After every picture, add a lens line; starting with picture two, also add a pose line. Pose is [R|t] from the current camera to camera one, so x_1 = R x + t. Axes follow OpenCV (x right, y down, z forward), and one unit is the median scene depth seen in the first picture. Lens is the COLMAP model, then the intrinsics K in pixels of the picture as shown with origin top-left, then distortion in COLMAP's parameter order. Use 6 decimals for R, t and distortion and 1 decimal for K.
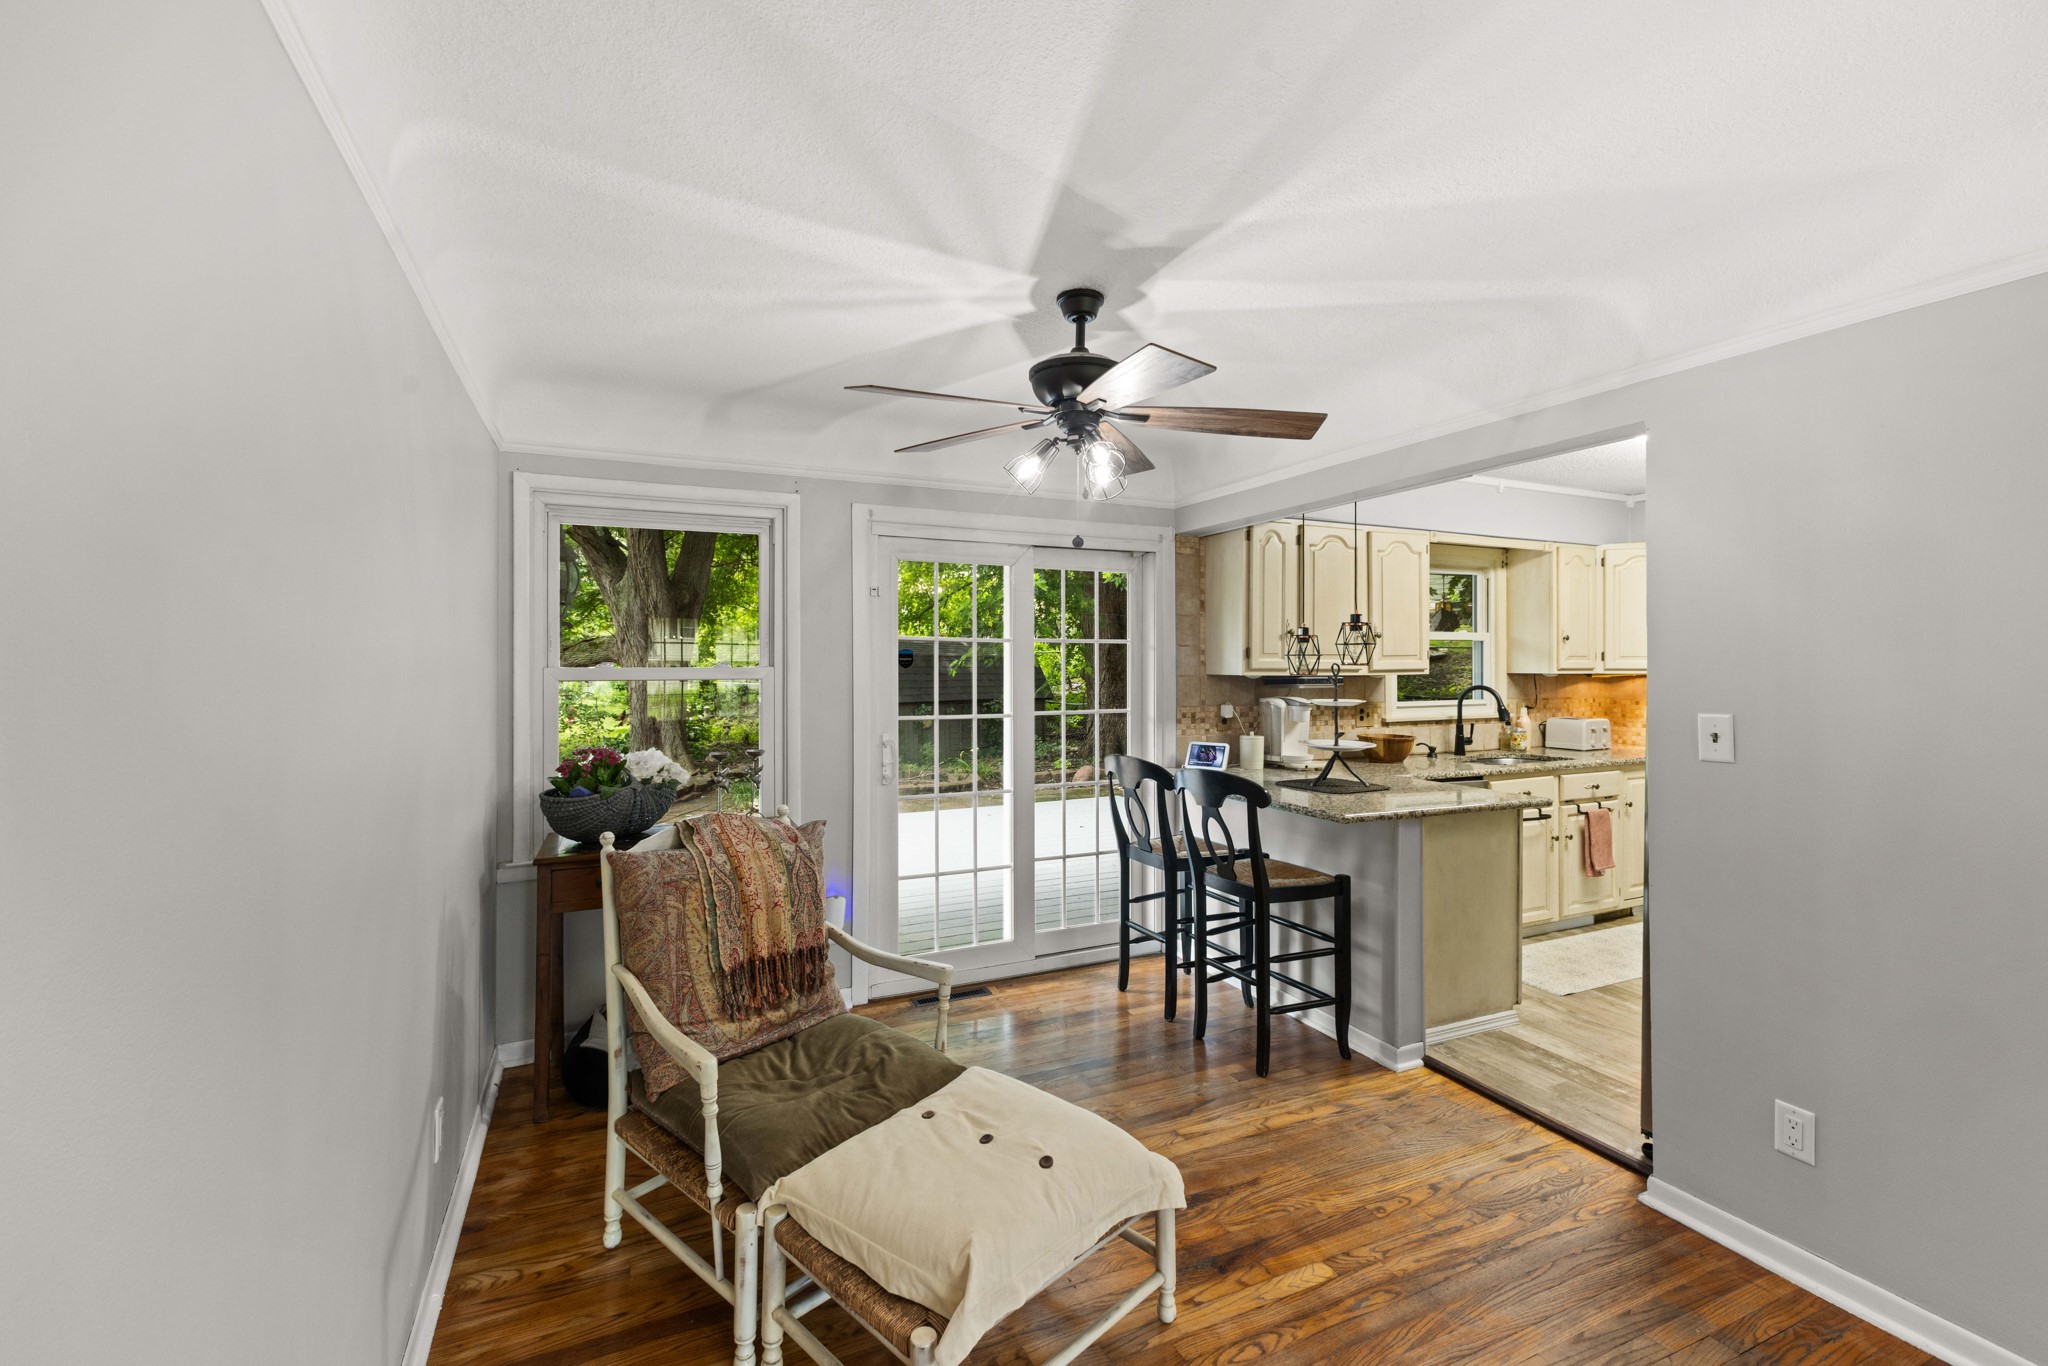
lens RADIAL K [[890.0, 0, 1029.8], [0, 890.0, 669.9], [0, 0, 1]] dist [0.009842, 0.000335]
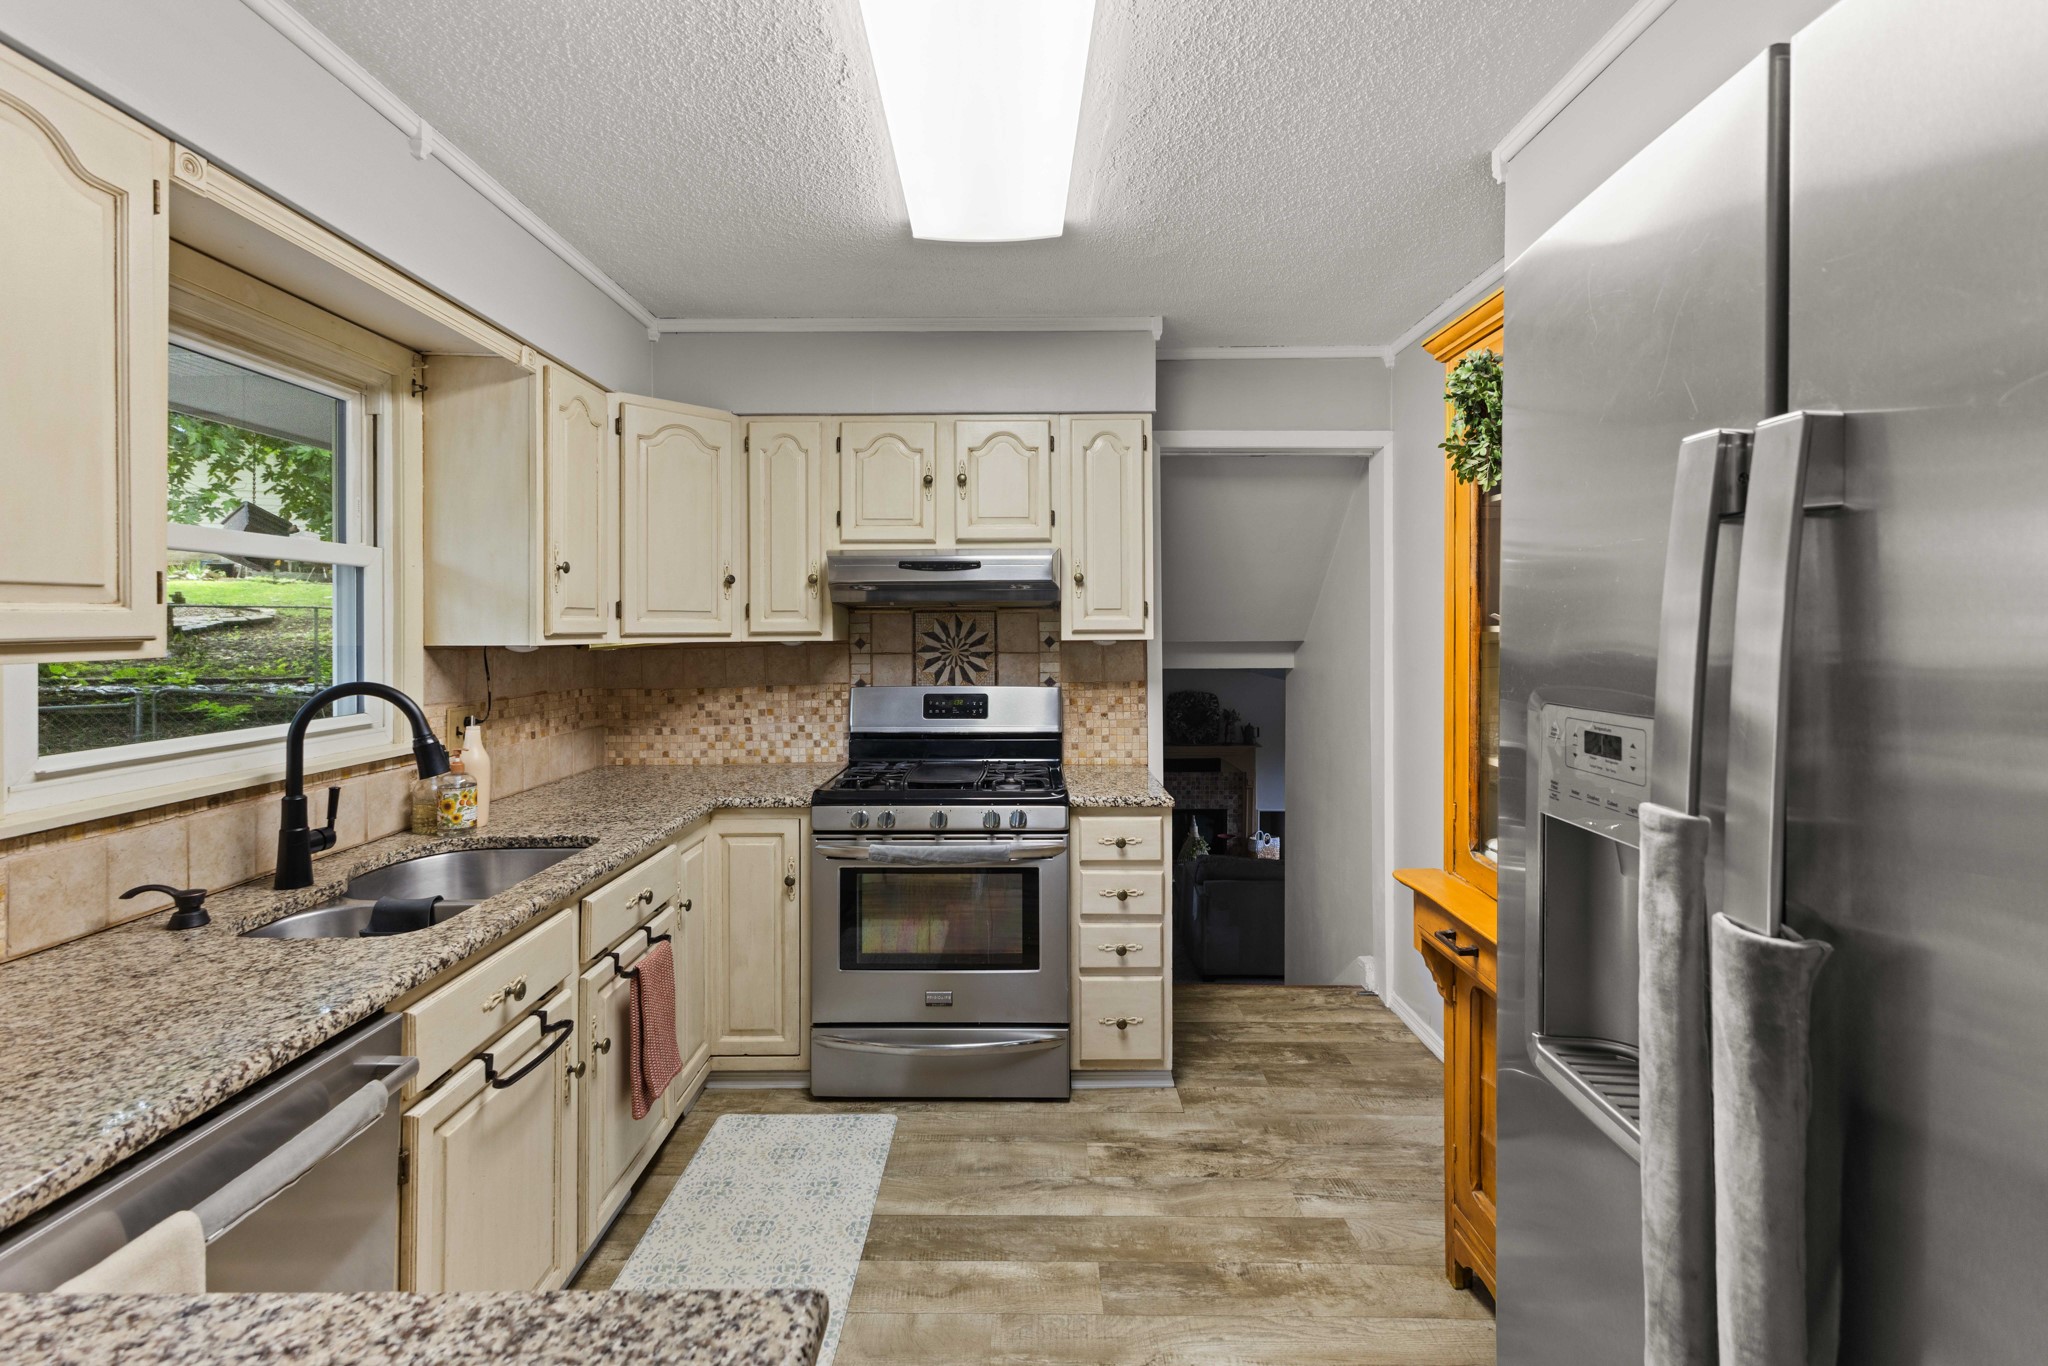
lens RADIAL K [[890.0, 0, 1009.3], [0, 890.0, 618.8], [0, 0, 1]] dist [0.009842, 0.000335]
pose [[0.434120, 0.008354, 0.900816, 0.283566], [0.008791, 0.999870, -0.013510, -0.001327], [-0.900812, 0.013784, 0.433990, 0.587653]]
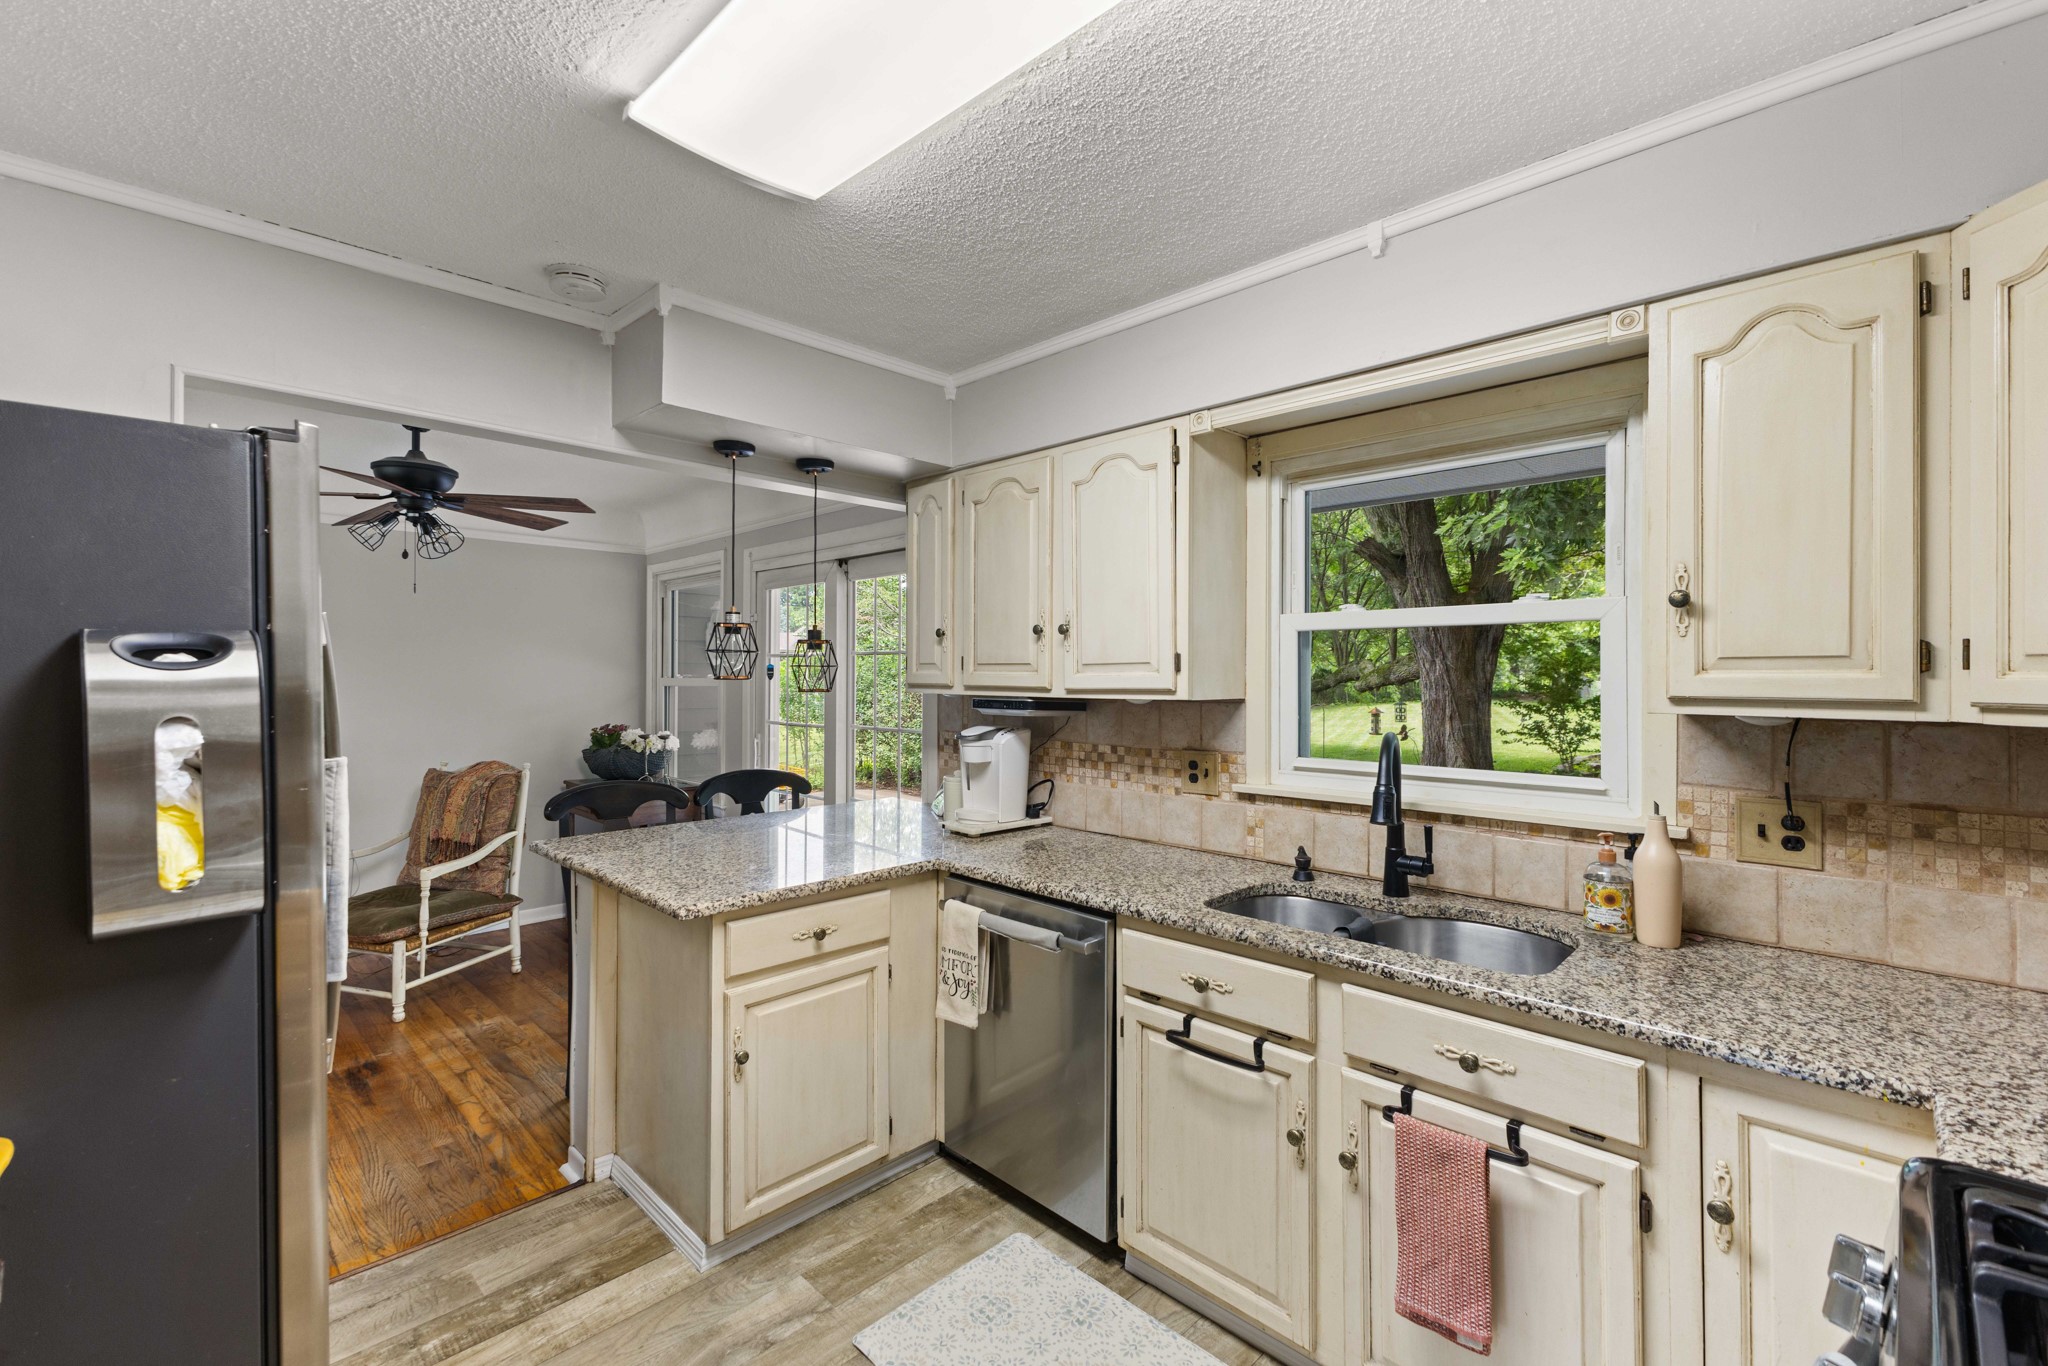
lens RADIAL K [[890.0, 0, 1024.1], [0, 890.0, 679.6], [0, 0, 1]] dist [0.009842, 0.000335]
pose [[0.338755, 0.002639, -0.940871, 0.812657], [-0.011193, 0.999937, -0.001225, -0.004249], [0.940808, 0.010946, 0.338763, 0.680598]]
